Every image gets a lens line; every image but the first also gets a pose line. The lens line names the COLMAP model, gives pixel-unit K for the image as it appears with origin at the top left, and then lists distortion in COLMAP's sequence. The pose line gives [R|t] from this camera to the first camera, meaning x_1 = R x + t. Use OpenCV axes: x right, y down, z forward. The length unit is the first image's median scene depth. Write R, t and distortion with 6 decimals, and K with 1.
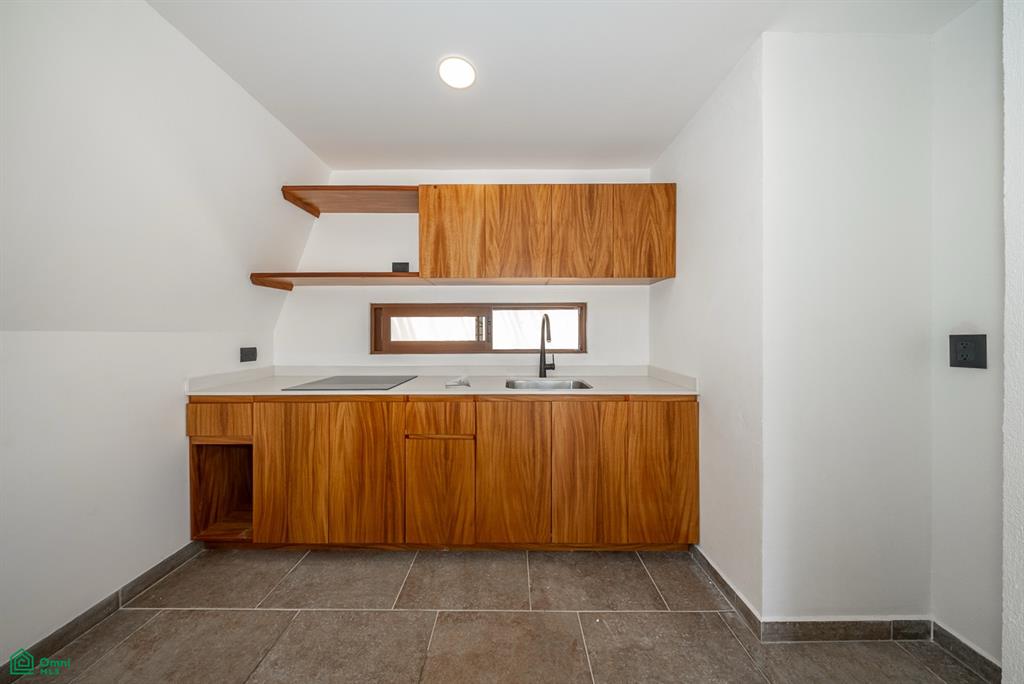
lens RADIAL K [[306.0, 0, 517.2], [0, 306.0, 330.8], [0, 0, 1]] dist [-0.000375, -0.000683]
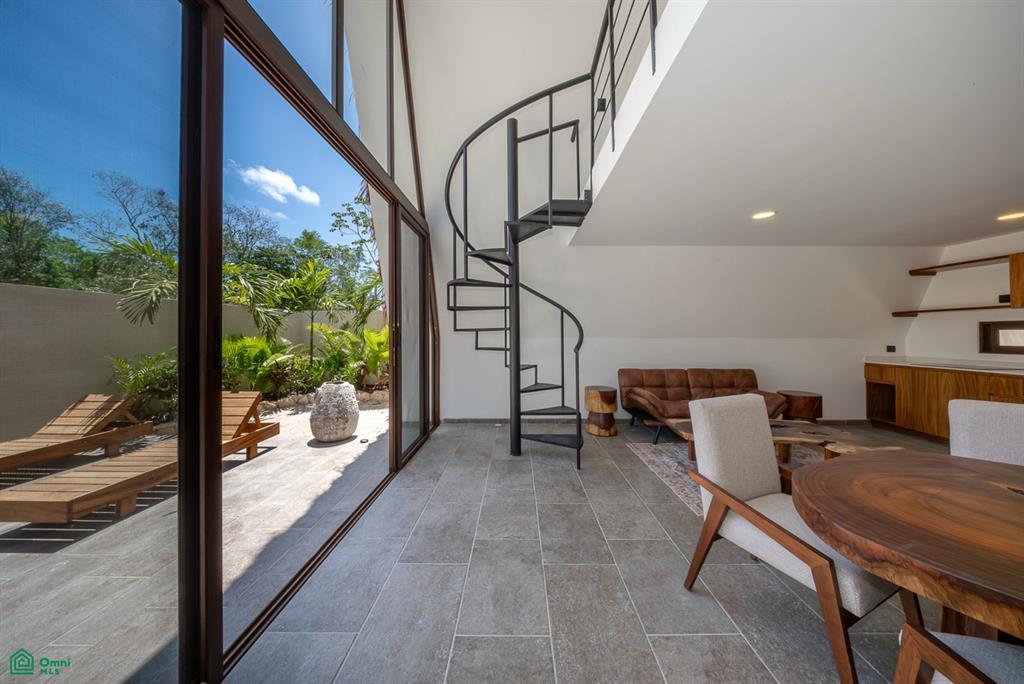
lens RADIAL K [[306.0, 0, 521.5], [0, 306.0, 331.3], [0, 0, 1]] dist [-0.000375, -0.000683]
pose [[-0.001801, -0.010460, -0.999944, 1.404539], [0.002675, 0.999942, -0.010465, -0.036315], [0.999995, -0.002694, -0.001773, -1.755818]]
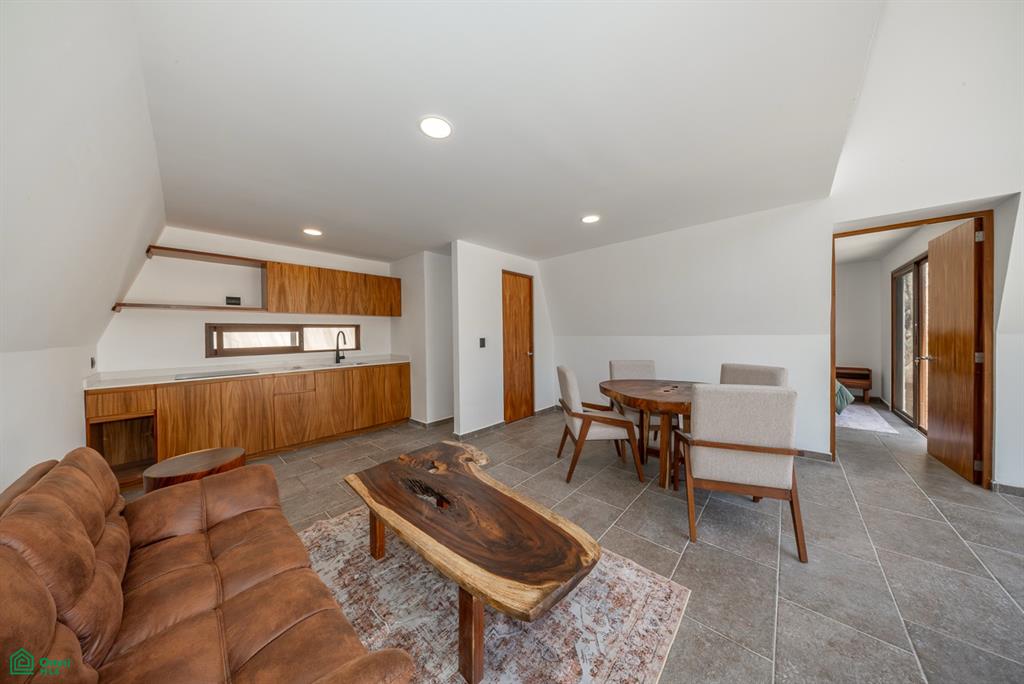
lens RADIAL K [[306.0, 0, 507.7], [0, 306.0, 336.5], [0, 0, 1]] dist [-0.000375, -0.000683]
pose [[0.687750, -0.016112, 0.725769, -0.672714], [0.011156, 0.999870, 0.011625, -0.032950], [-0.725862, 0.000102, 0.687840, -1.294806]]
